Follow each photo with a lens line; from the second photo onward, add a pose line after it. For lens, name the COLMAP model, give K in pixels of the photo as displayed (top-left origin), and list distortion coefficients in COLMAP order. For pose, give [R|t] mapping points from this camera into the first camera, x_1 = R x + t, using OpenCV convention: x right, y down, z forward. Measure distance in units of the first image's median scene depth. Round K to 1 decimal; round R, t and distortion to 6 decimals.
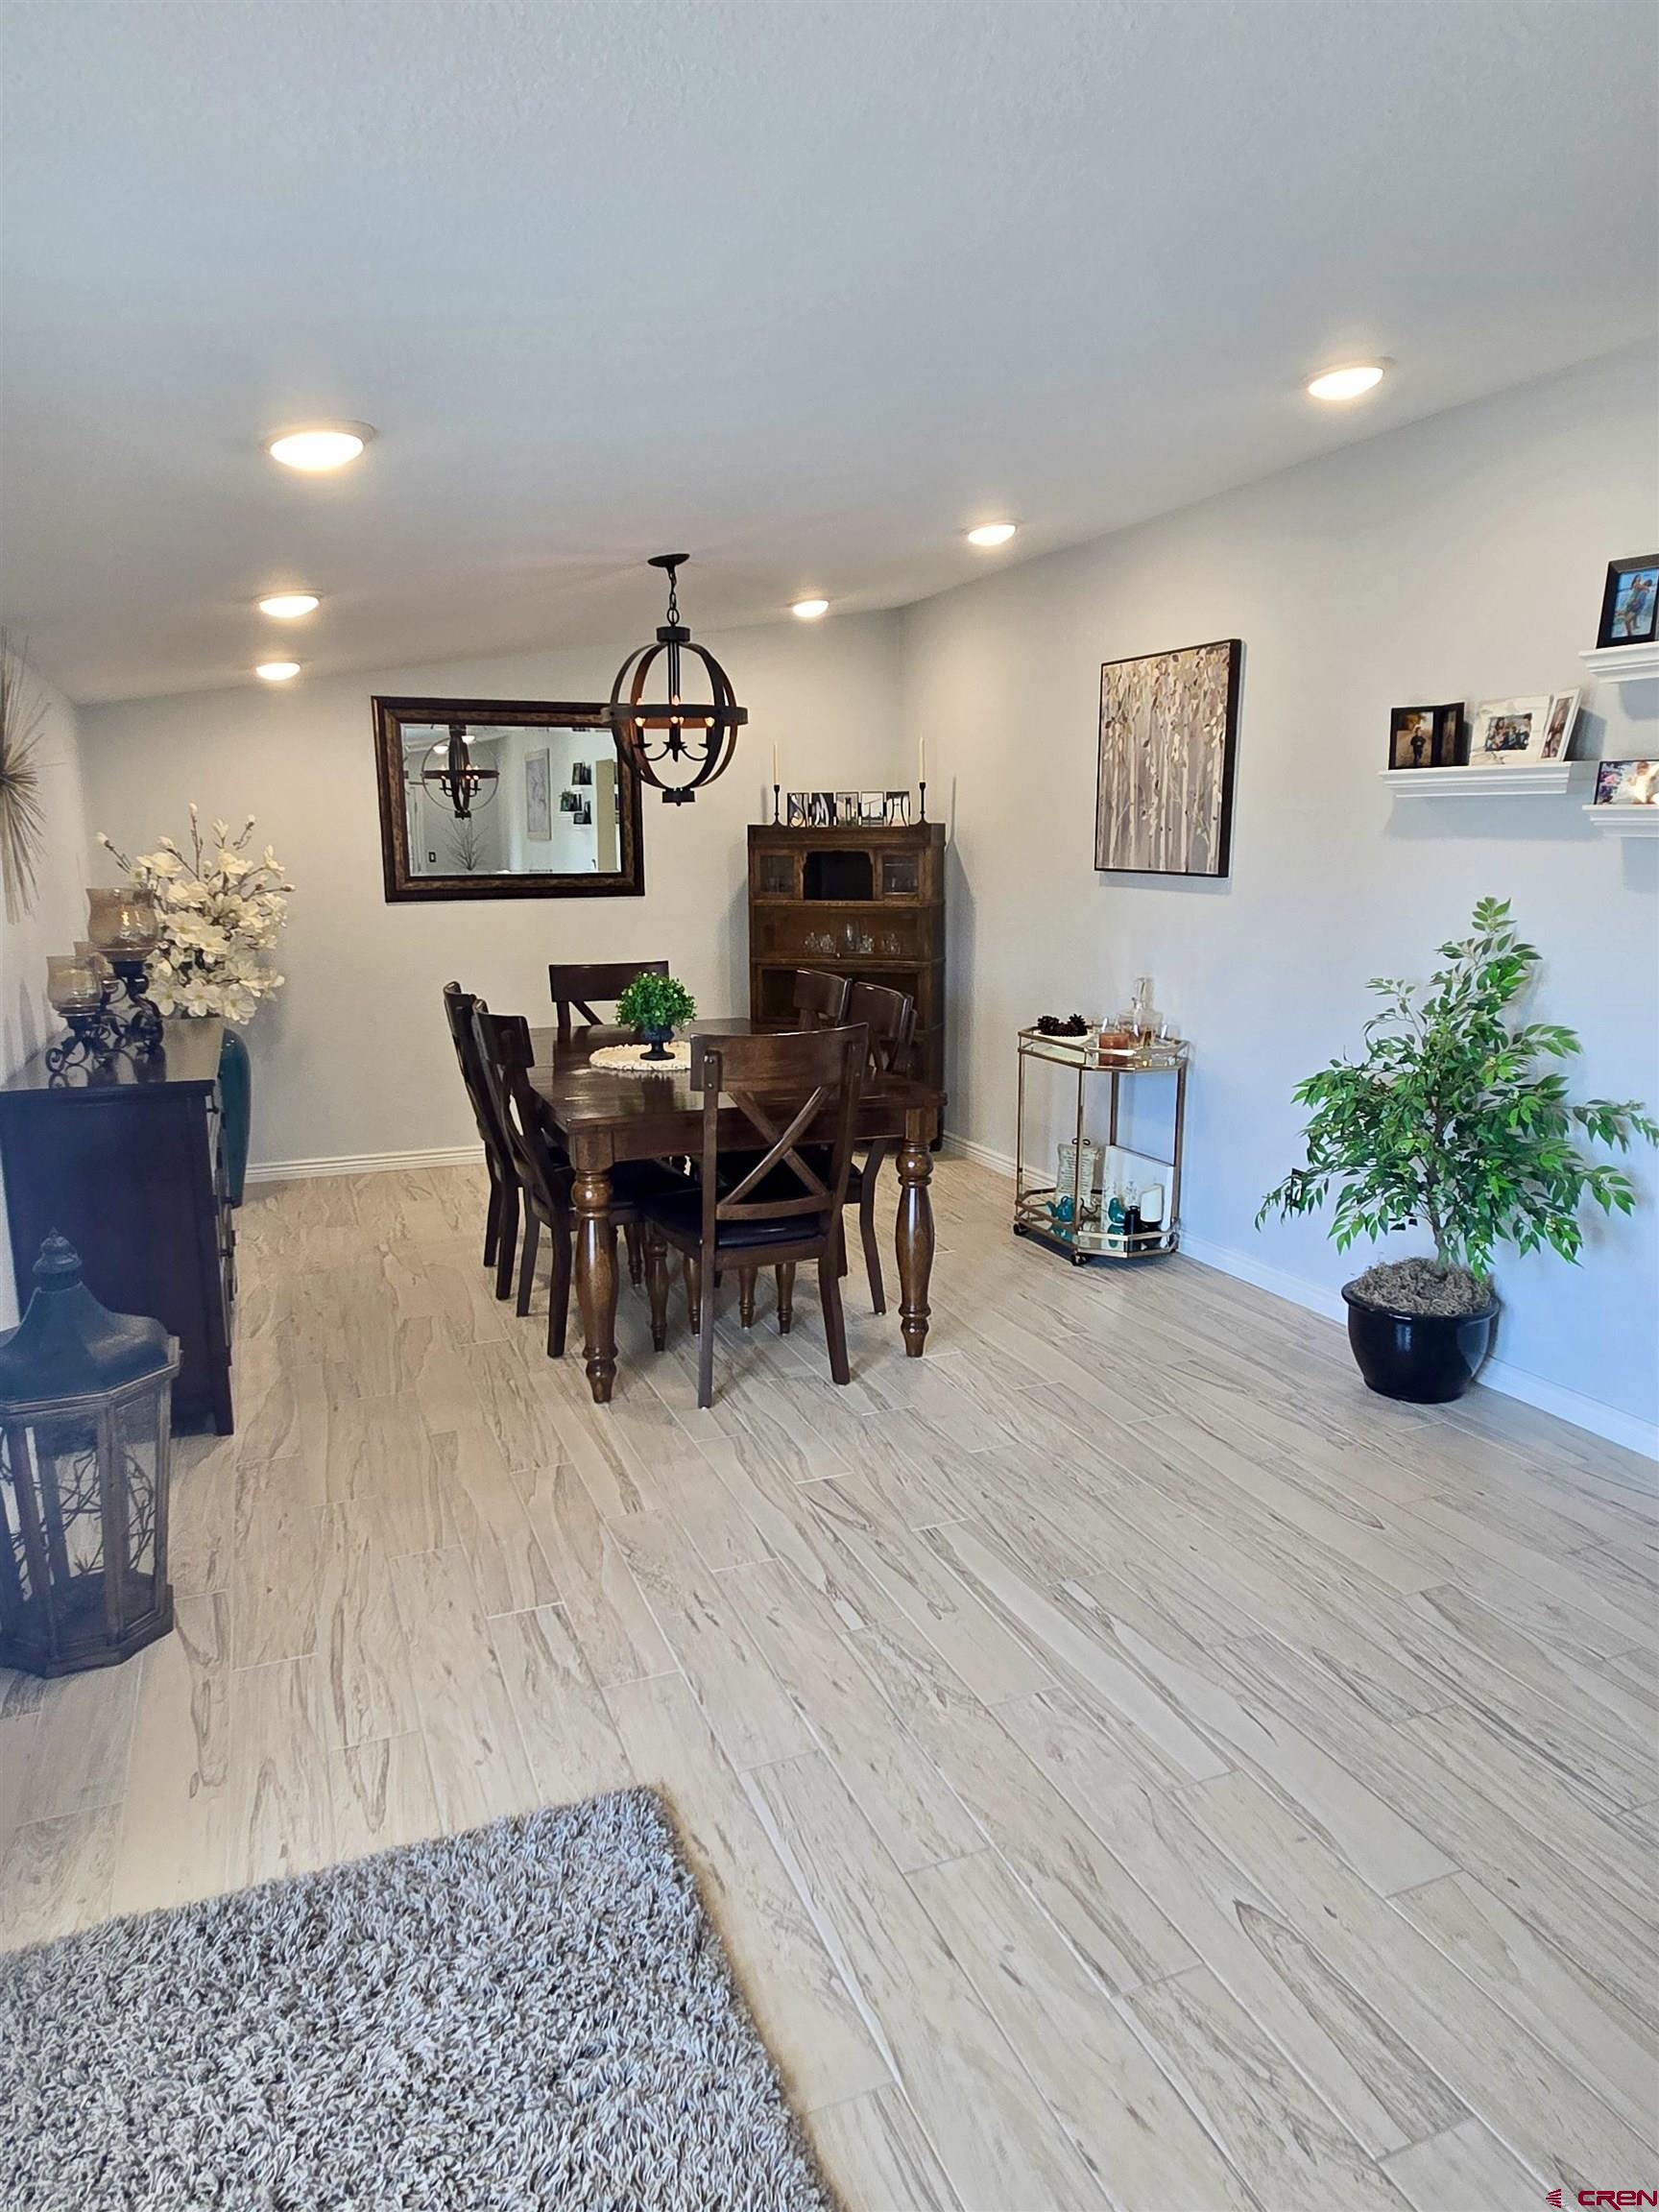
lens RADIAL K [[1380.7, 0, 829.5], [0, 1380.7, 1106.0], [0, 0, 1]] dist [0.001388, -0.000522]
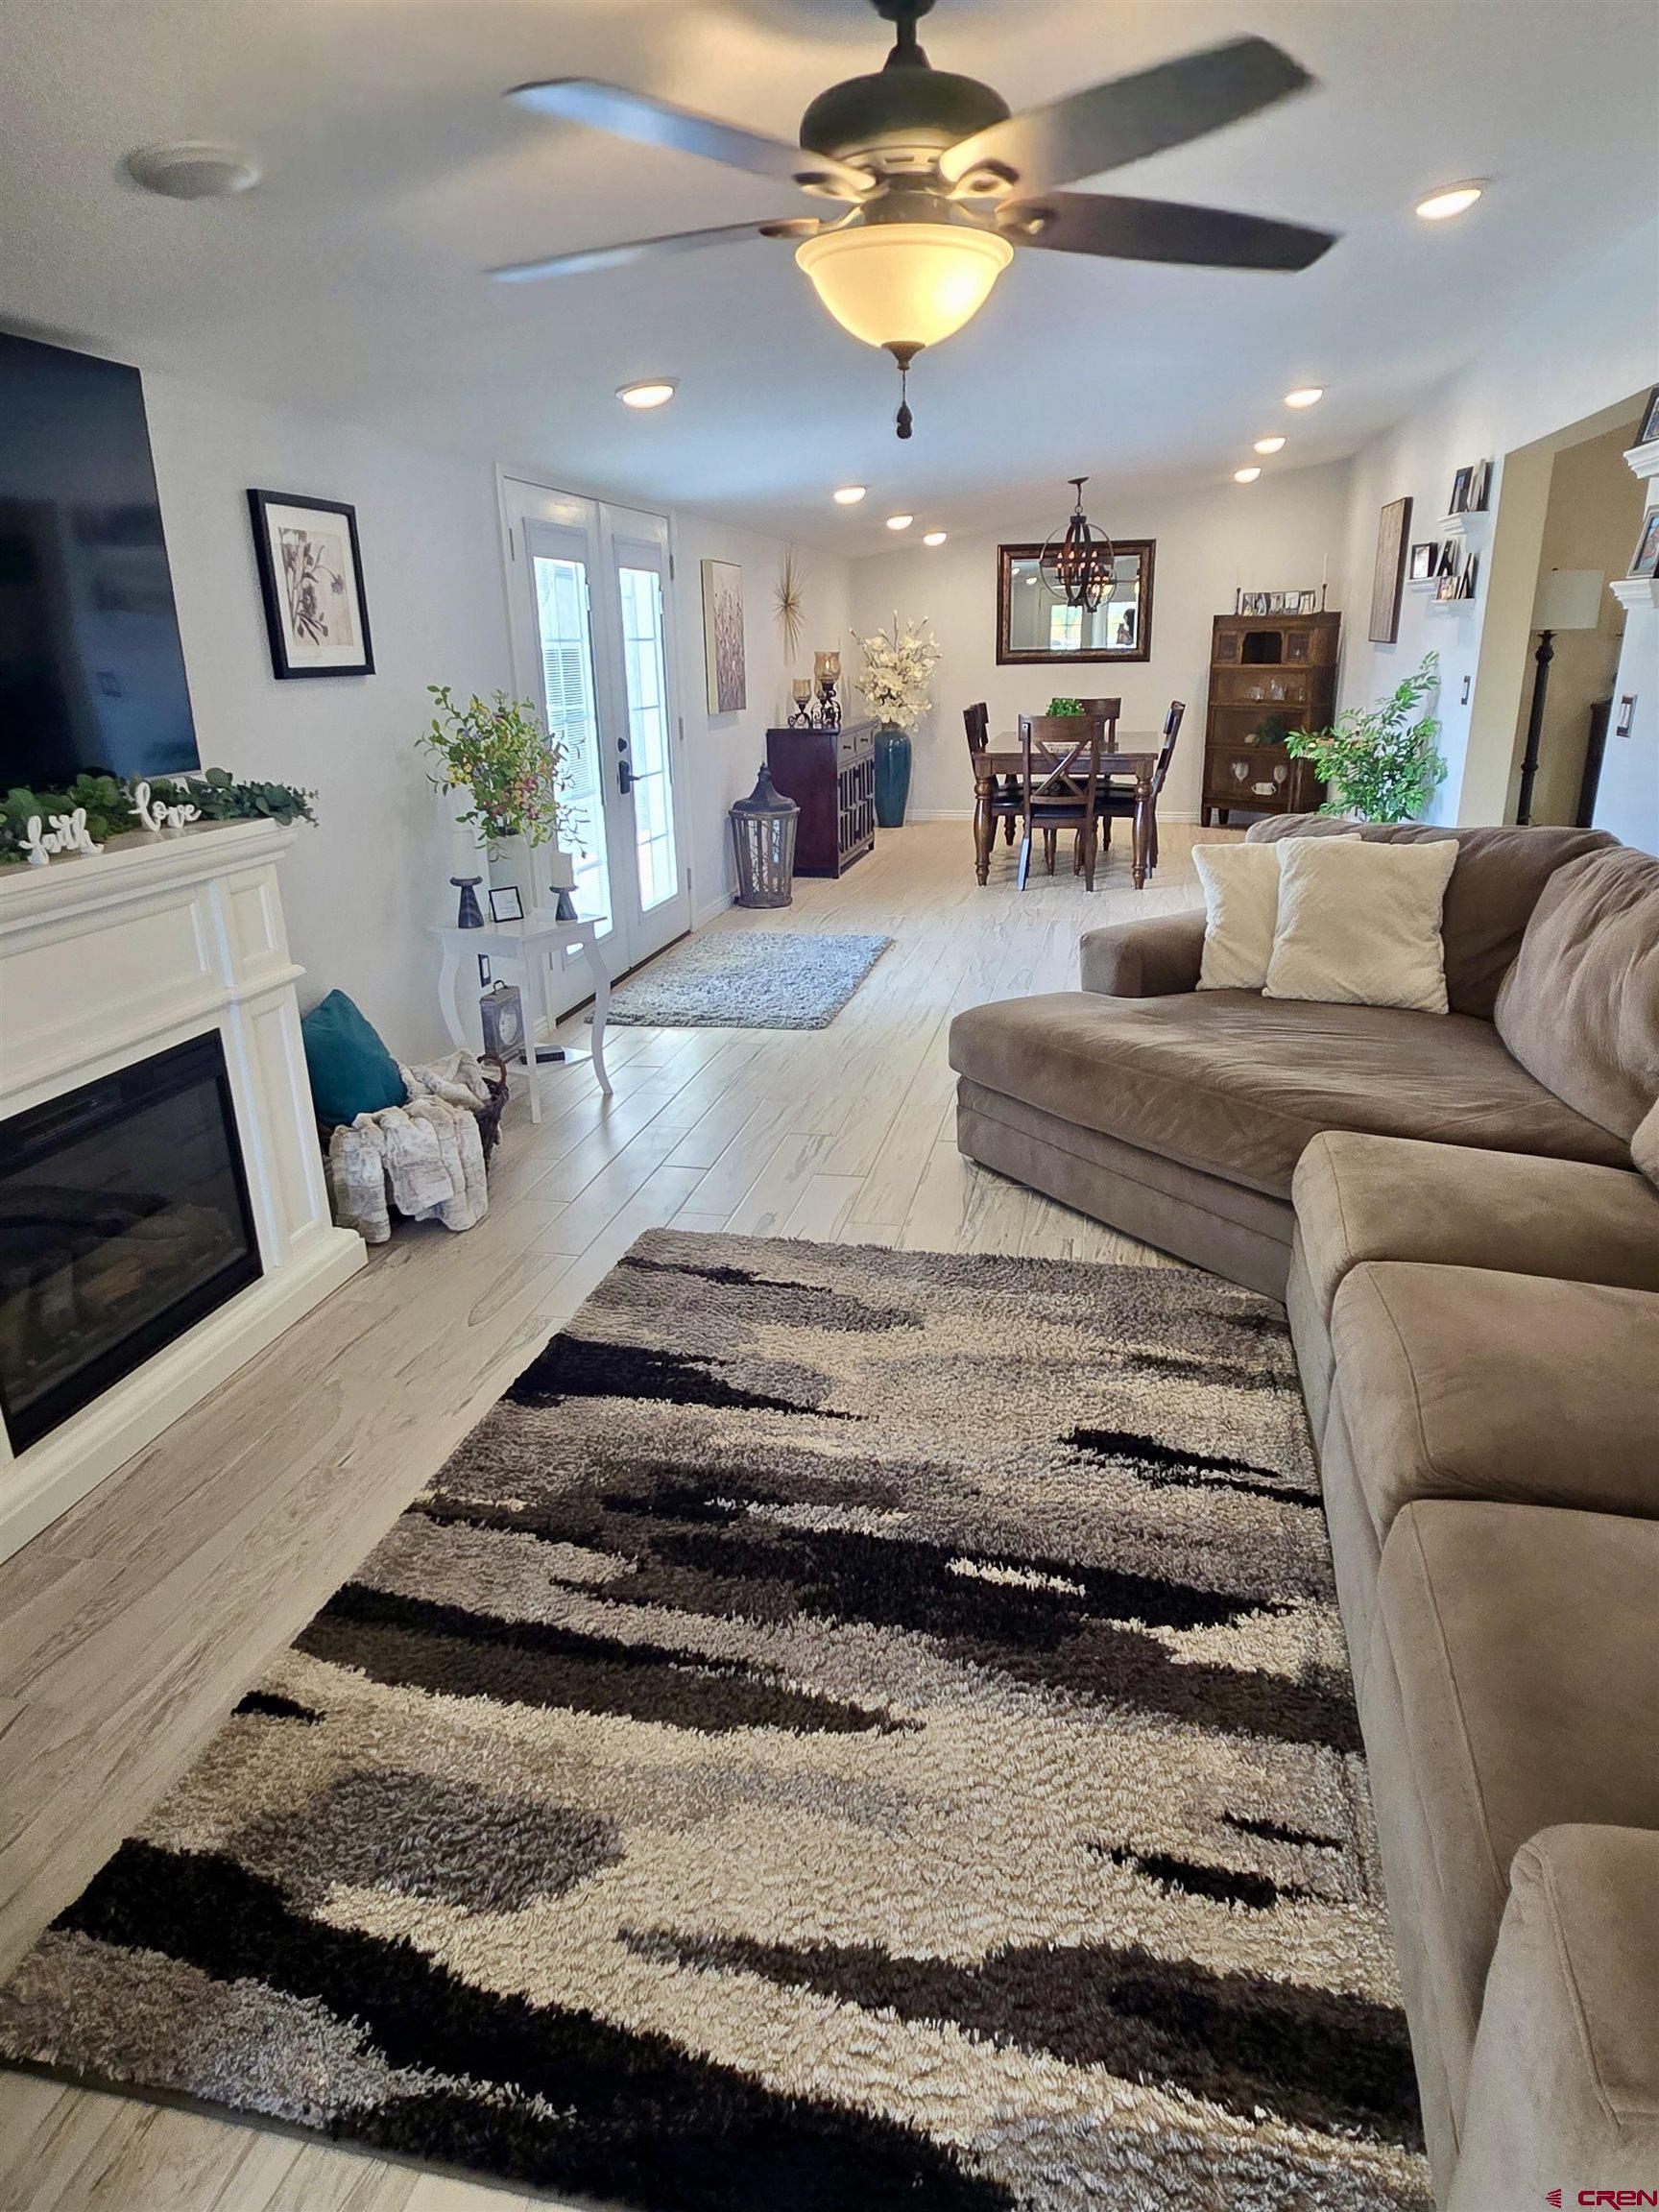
lens RADIAL K [[1380.7, 0, 829.5], [0, 1380.7, 1106.0], [0, 0, 1]] dist [0.001388, -0.000522]
pose [[0.822969, 0.171919, -0.541447, 0.562076], [-0.093352, 0.981078, 0.169620, 0.127511], [0.560363, -0.089047, 0.823446, -0.634014]]
